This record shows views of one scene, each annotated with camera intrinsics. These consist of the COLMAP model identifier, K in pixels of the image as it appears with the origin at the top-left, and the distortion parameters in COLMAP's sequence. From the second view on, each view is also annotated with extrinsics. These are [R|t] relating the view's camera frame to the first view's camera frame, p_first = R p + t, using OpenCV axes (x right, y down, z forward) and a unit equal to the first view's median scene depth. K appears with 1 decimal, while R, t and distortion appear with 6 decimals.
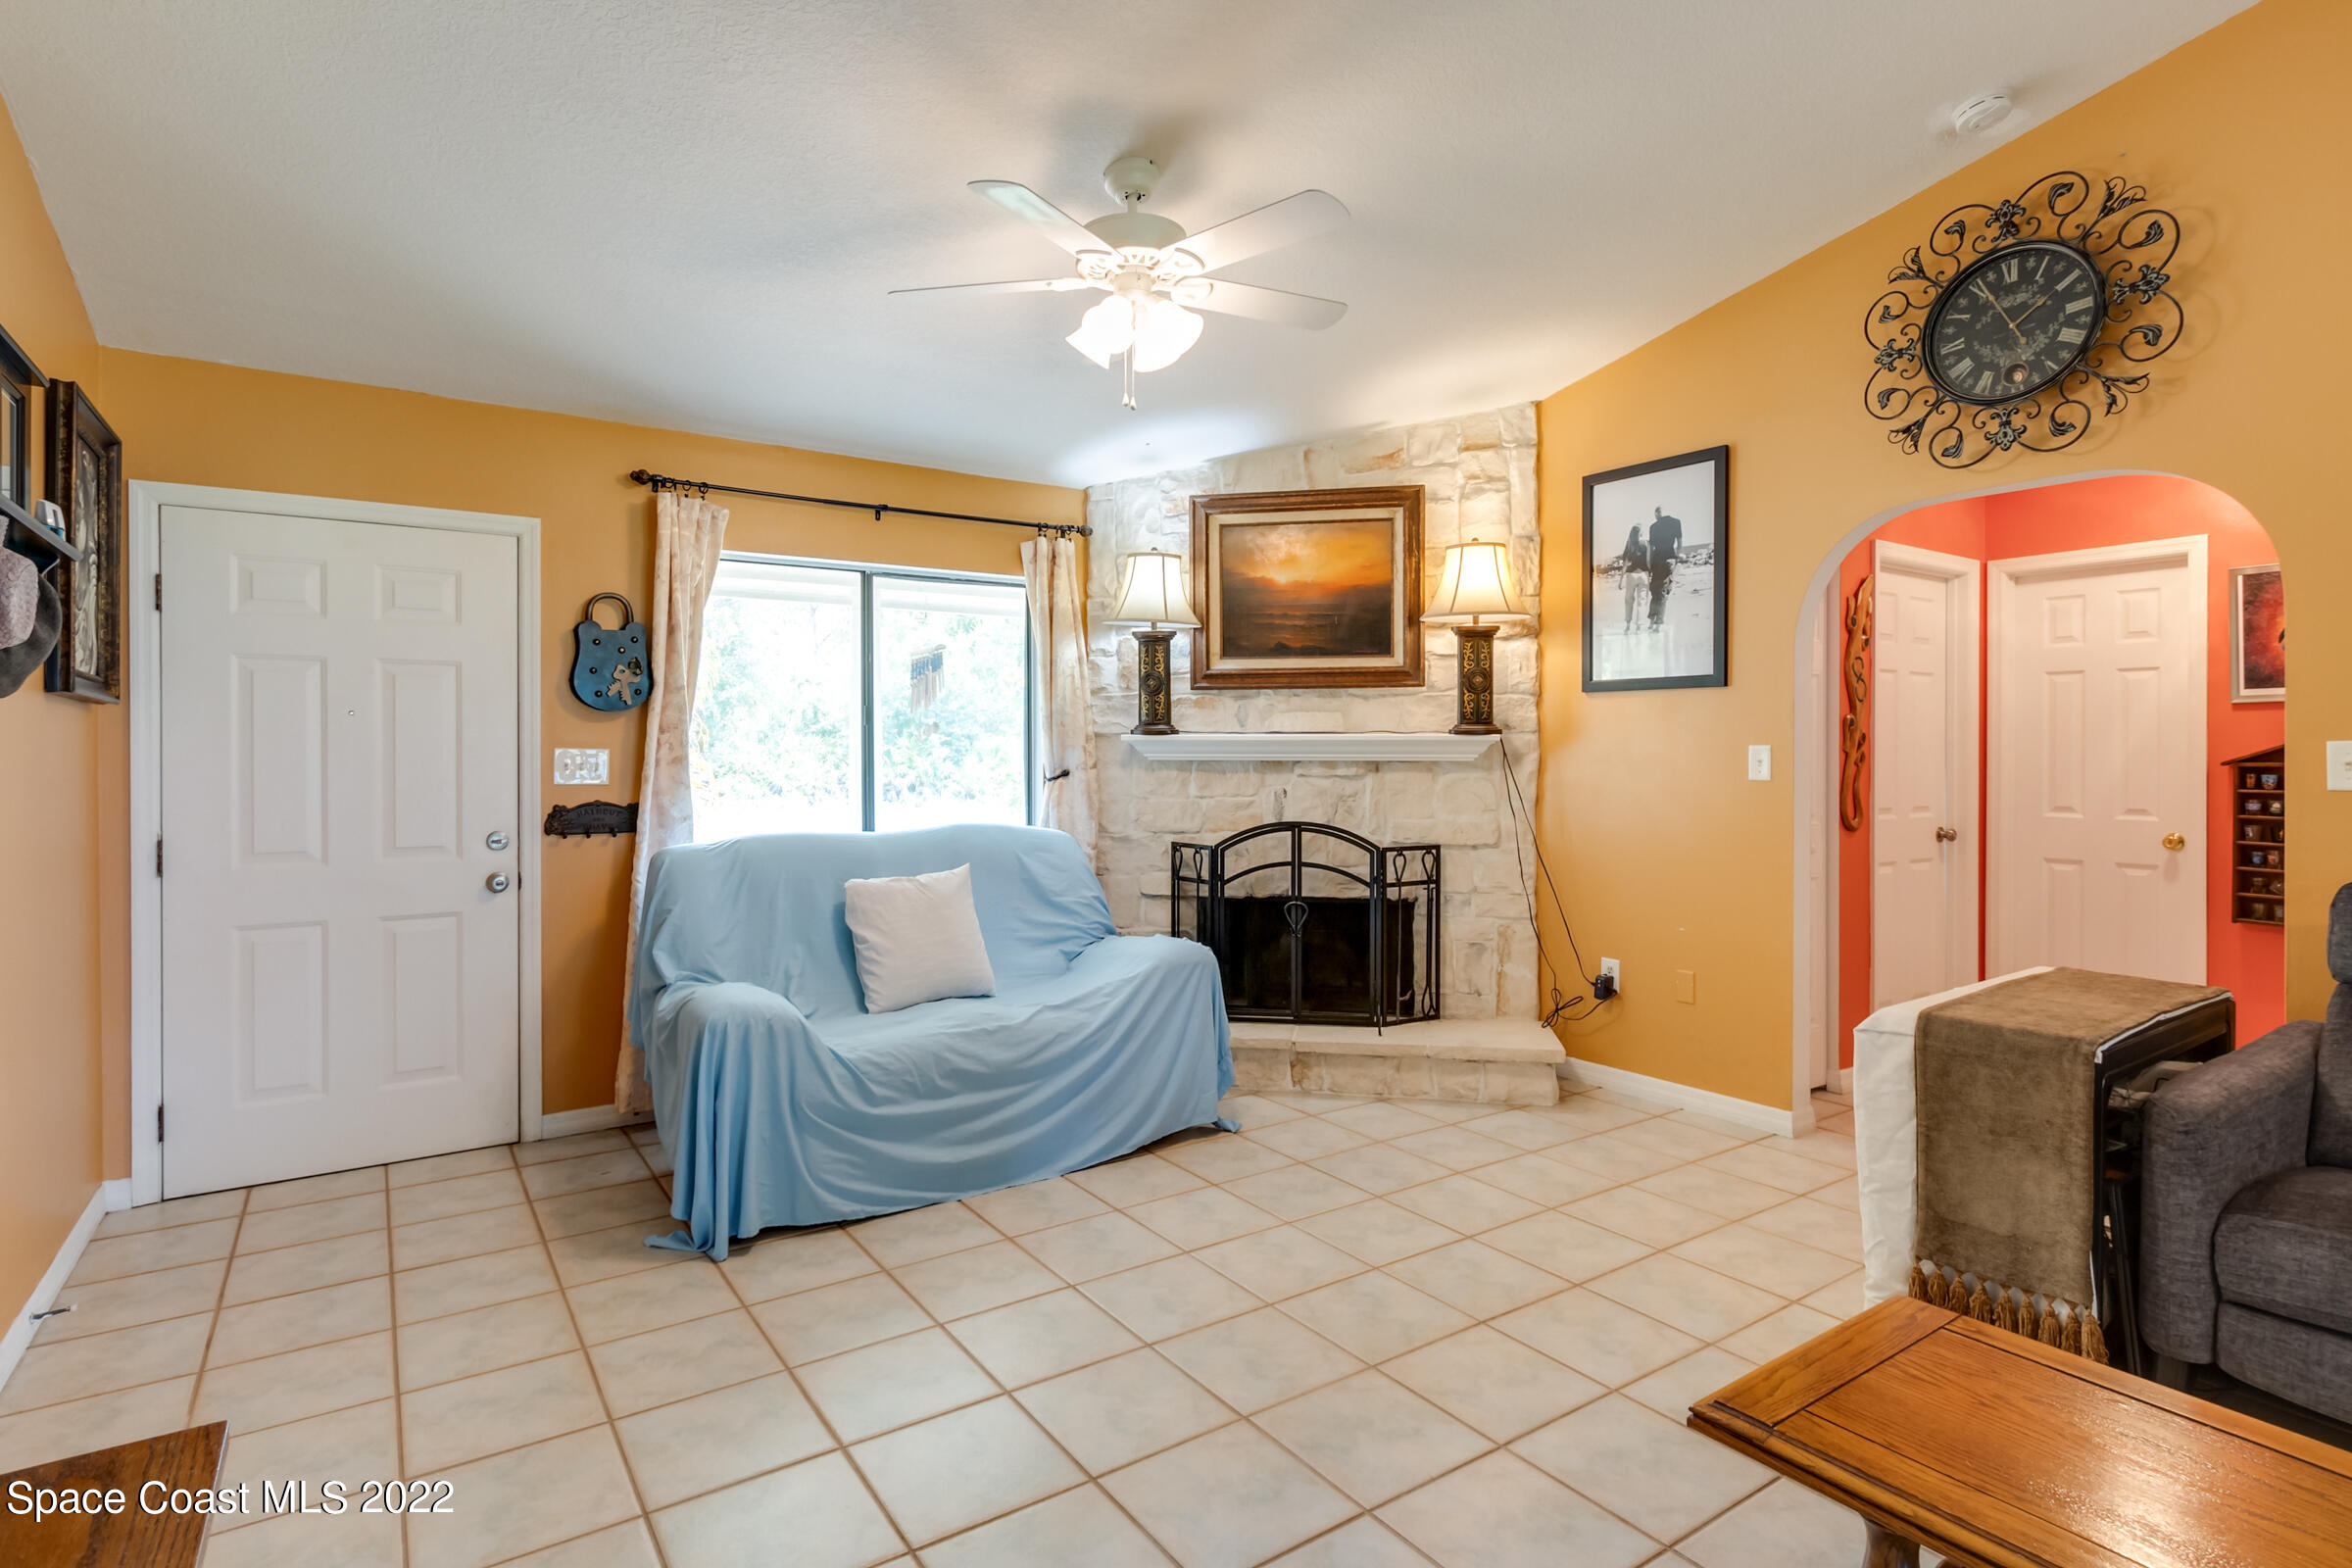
lens RADIAL K [[1173.4, 0, 1158.2], [0, 1173.4, 757.0], [0, 0, 1]] dist [0.003573, 0.000567]
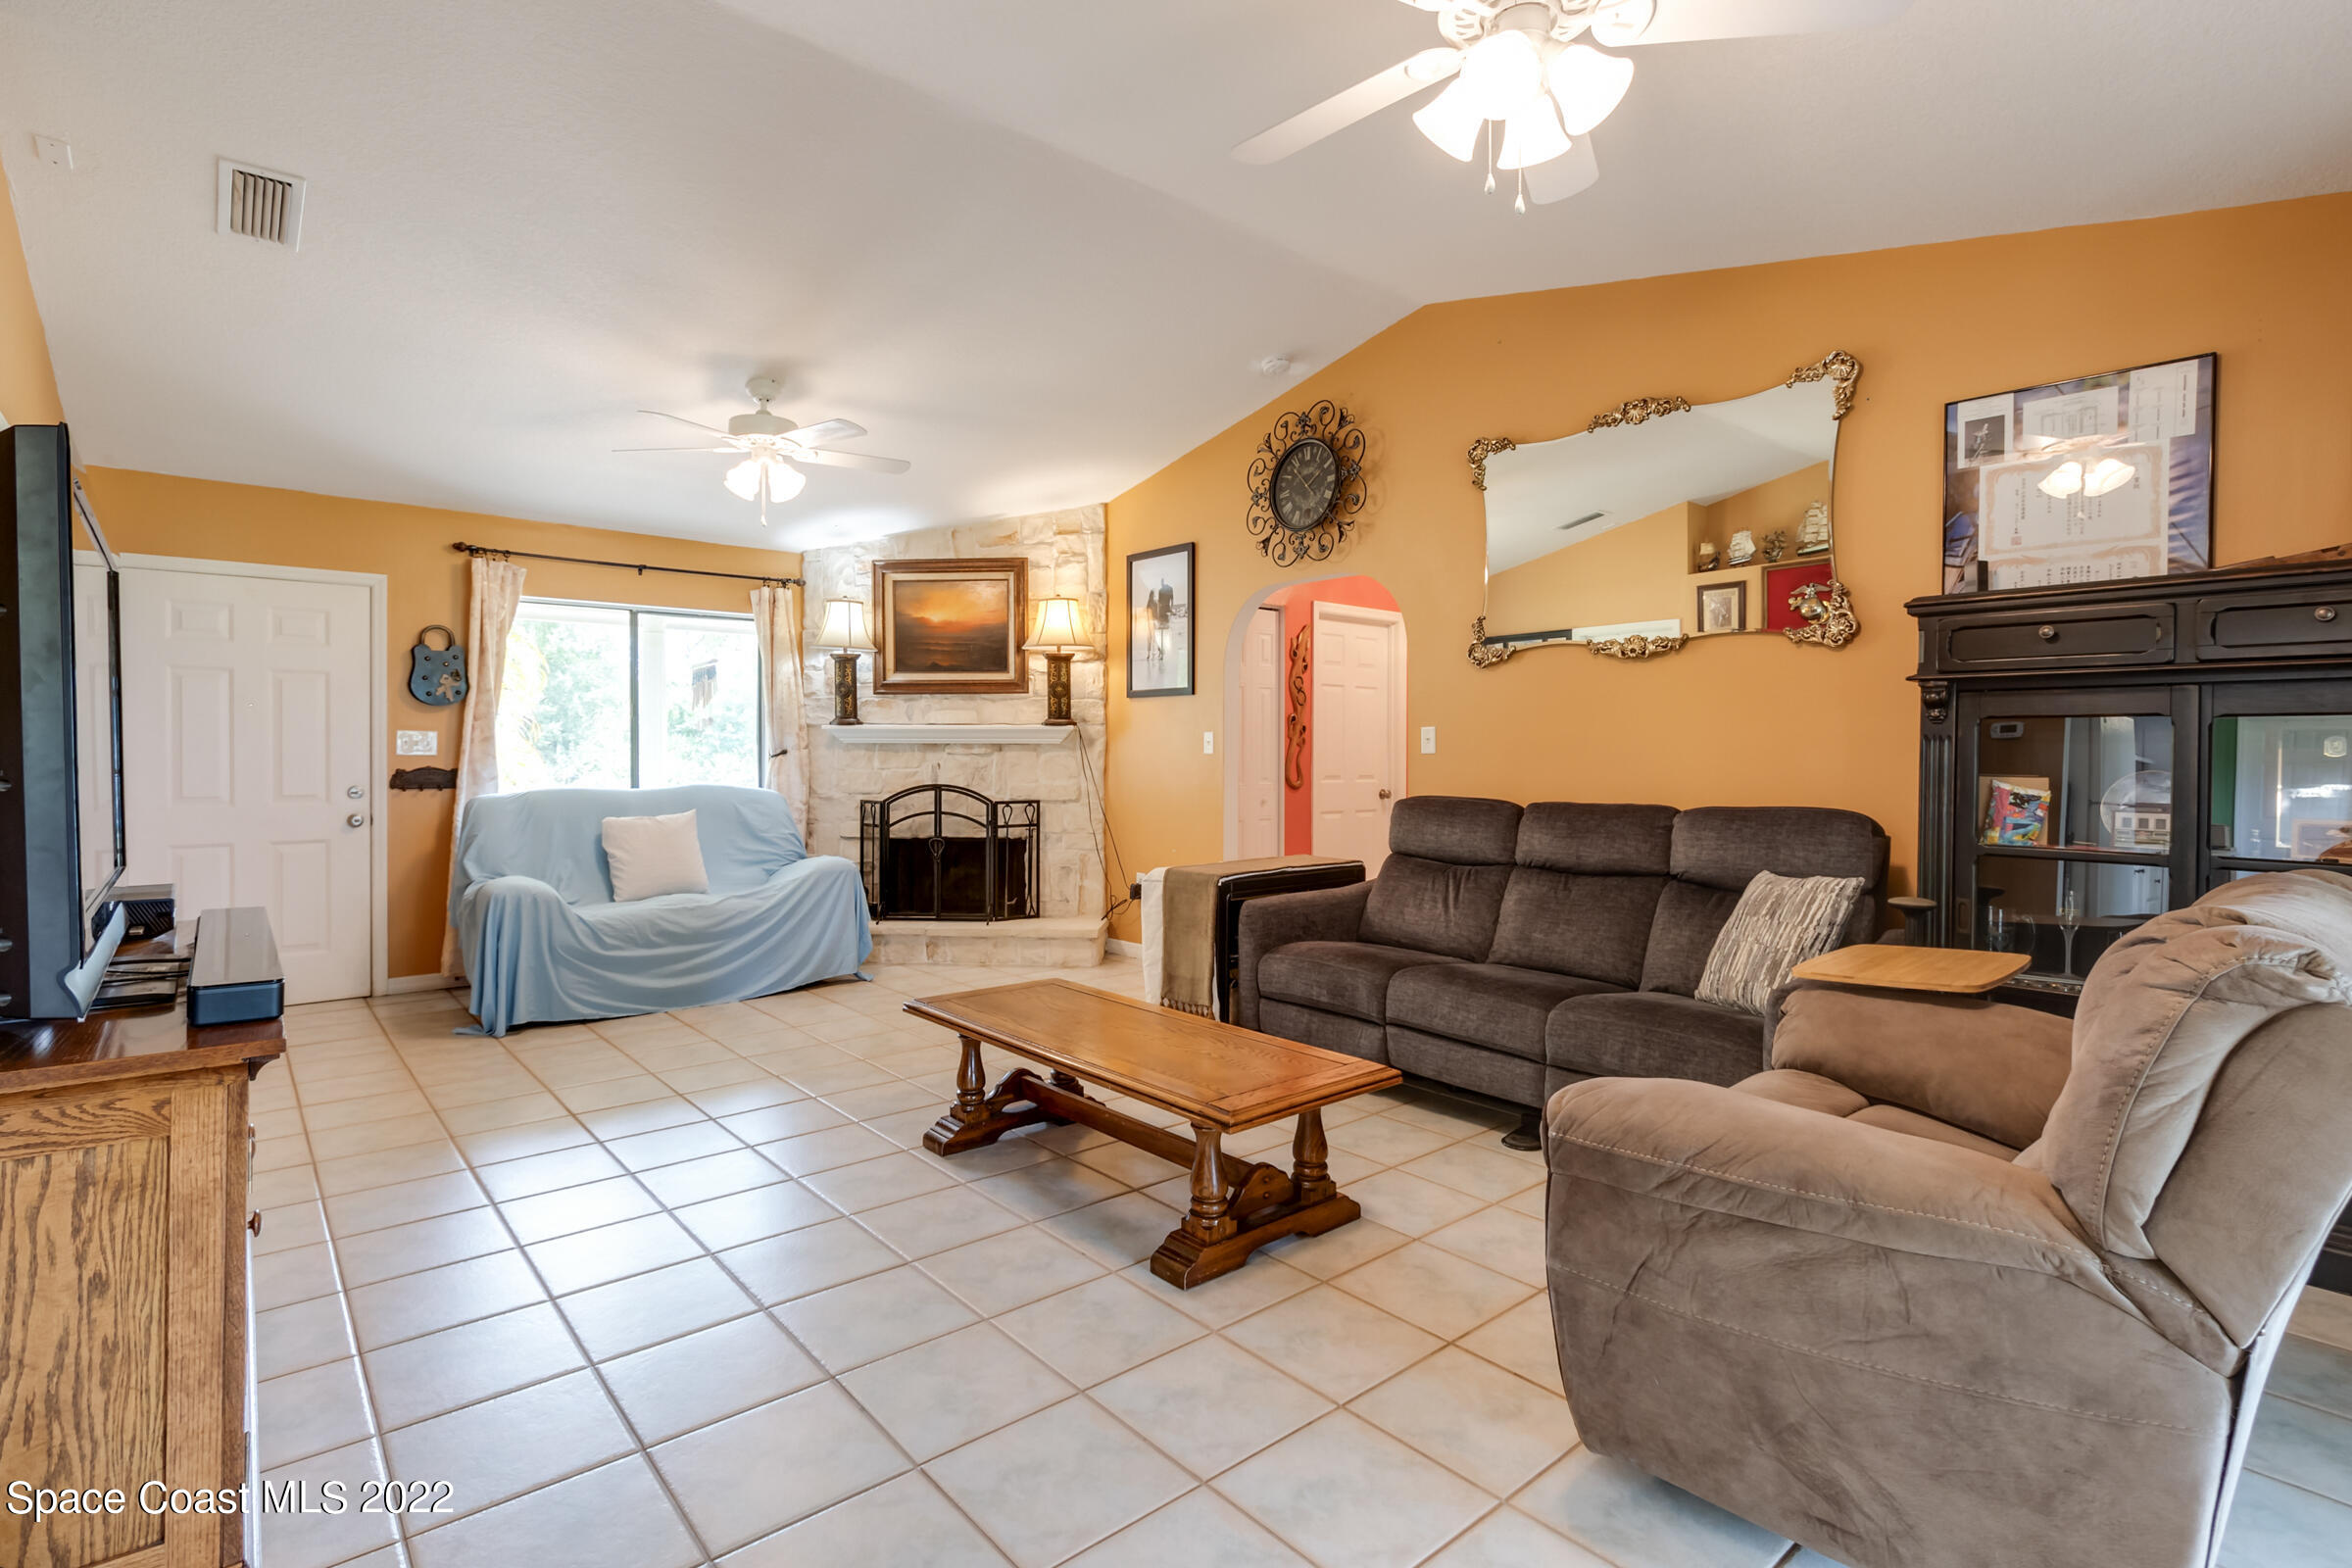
lens RADIAL K [[1108.2, 0, 1154.9], [0, 1108.2, 758.6], [0, 0, 1]] dist [0.006439, 0.000032]
pose [[0.994025, 0.001501, 0.109145, 0.254360], [-0.001549, 0.999999, 0.000361, 0.023709], [-0.109145, -0.000528, 0.994026, -0.447146]]
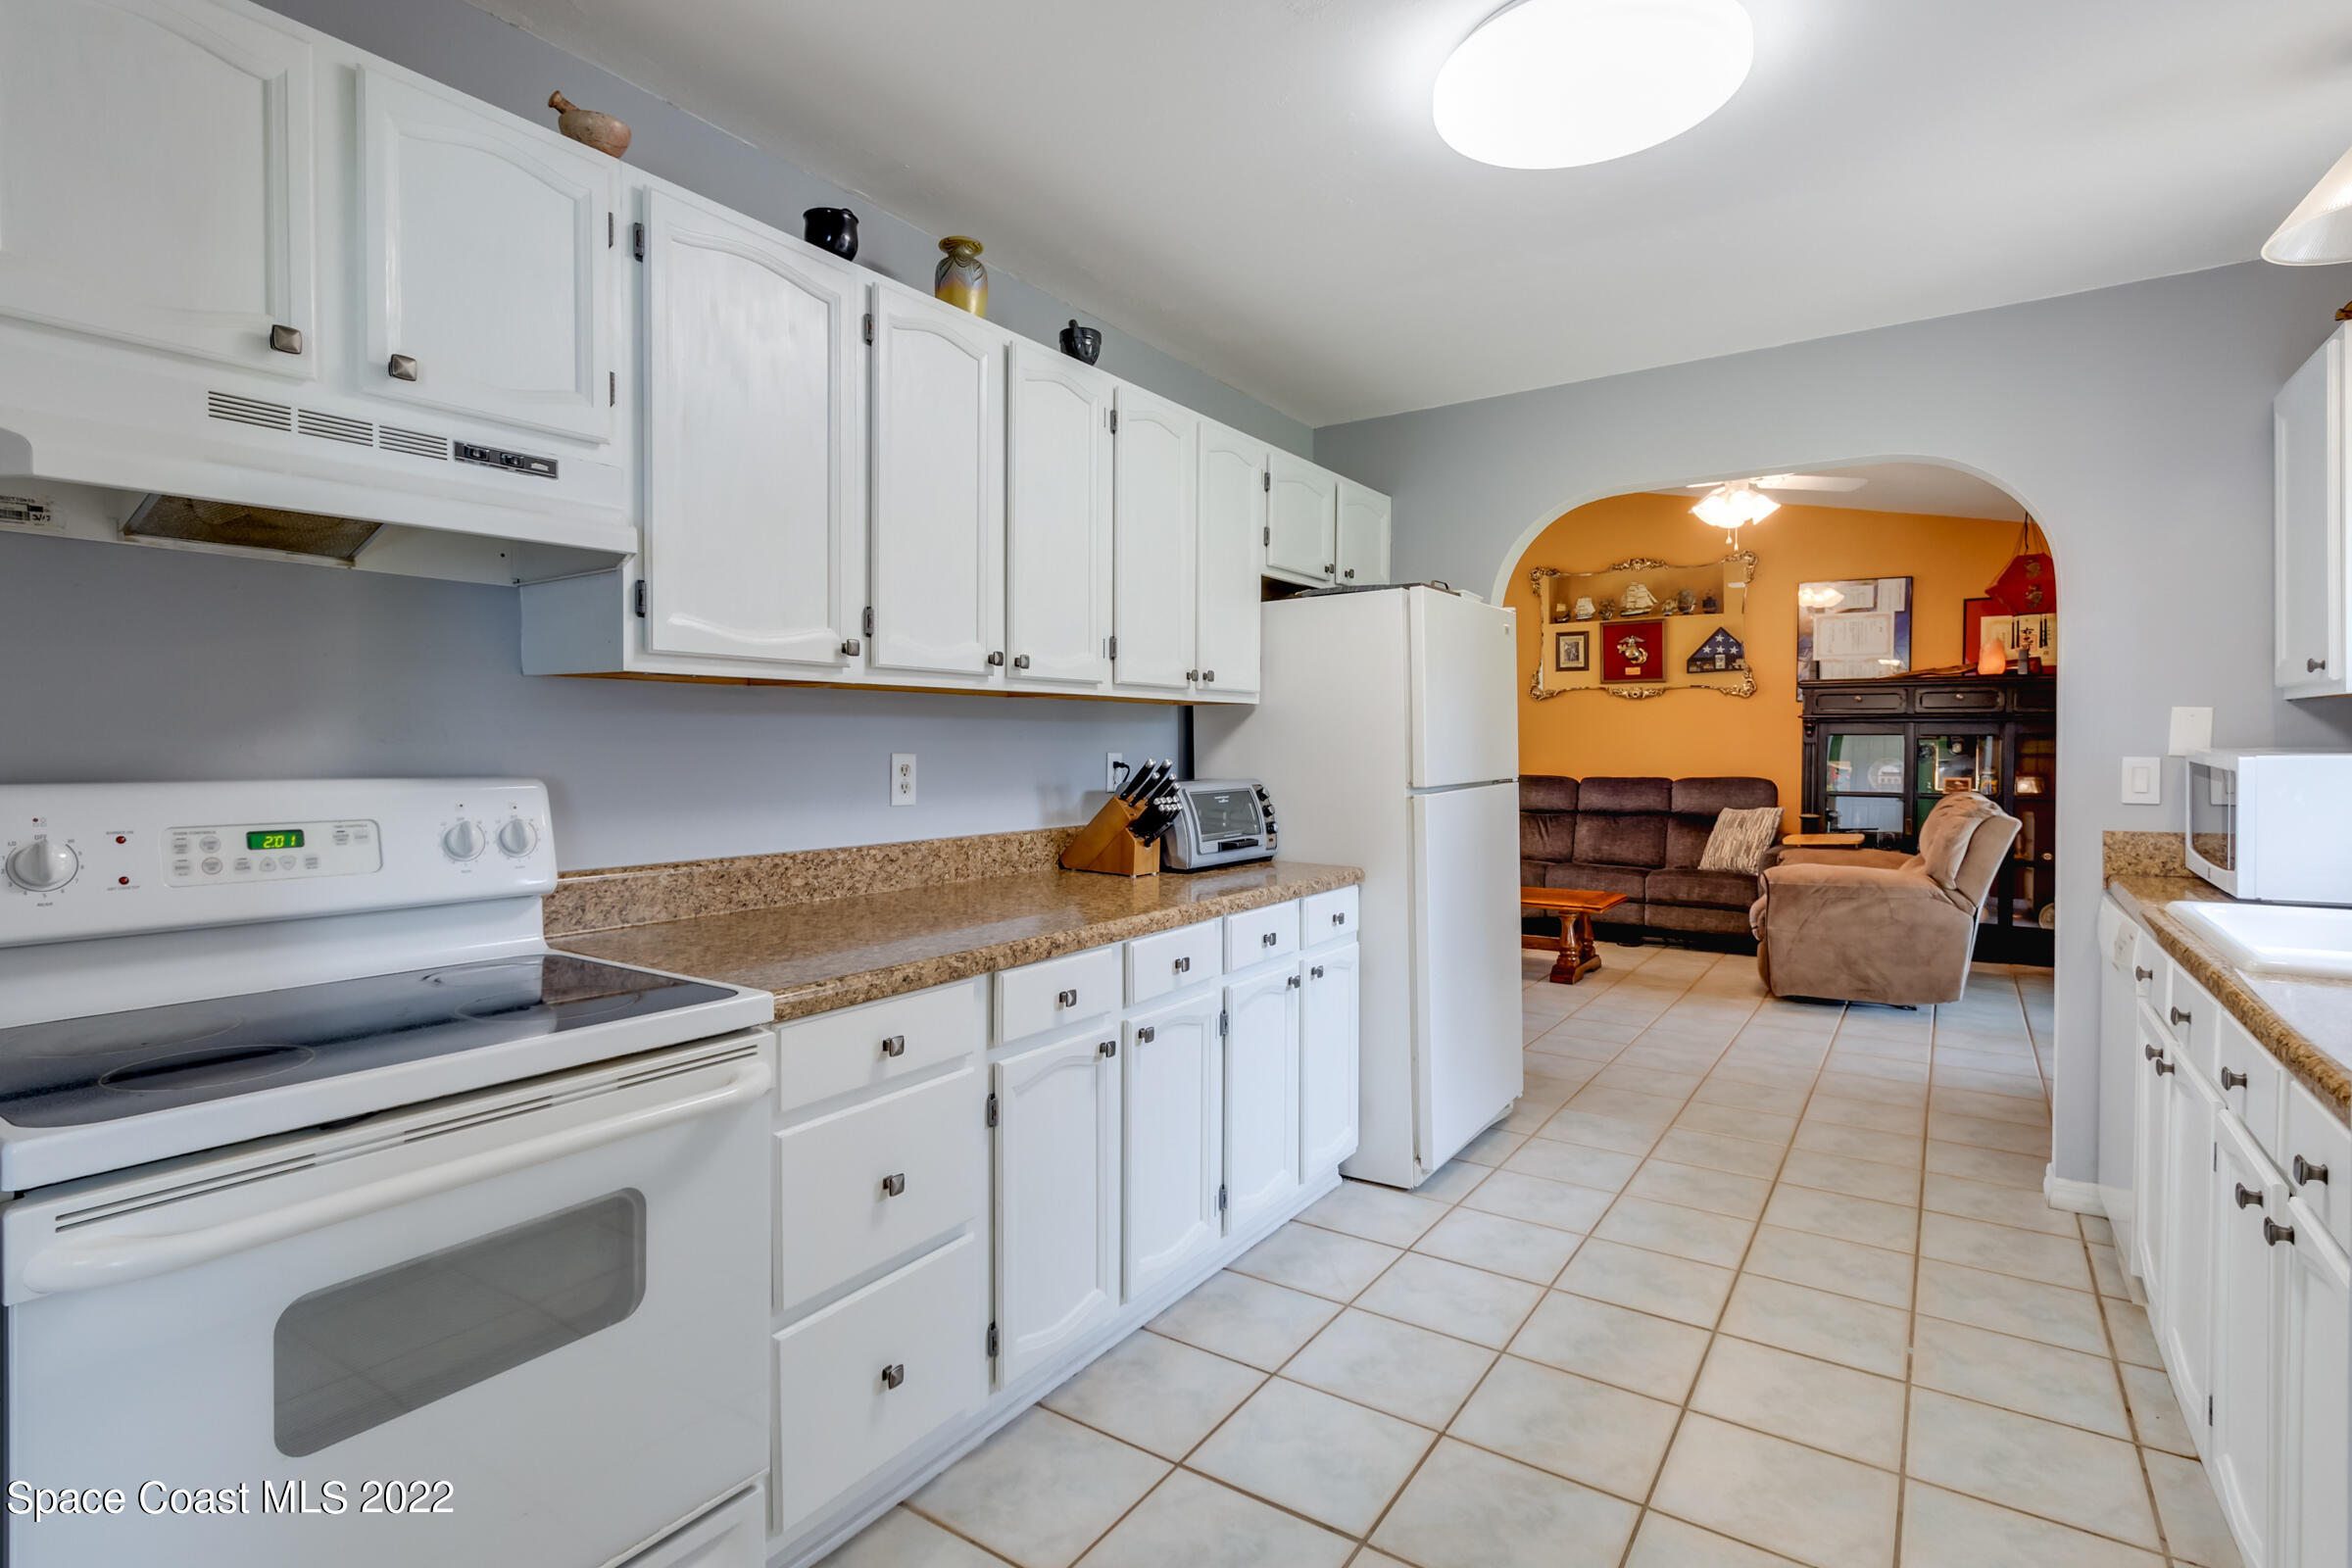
lens RADIAL K [[1143.8, 0, 1127.9], [0, 1143.8, 761.4], [0, 0, 1]] dist [0.002751, 0.000194]
pose [[0.935254, -0.005002, 0.353943, -0.631828], [0.001150, 0.999938, 0.011092, 0.015550], [-0.353976, -0.009967, 0.935201, -0.960468]]
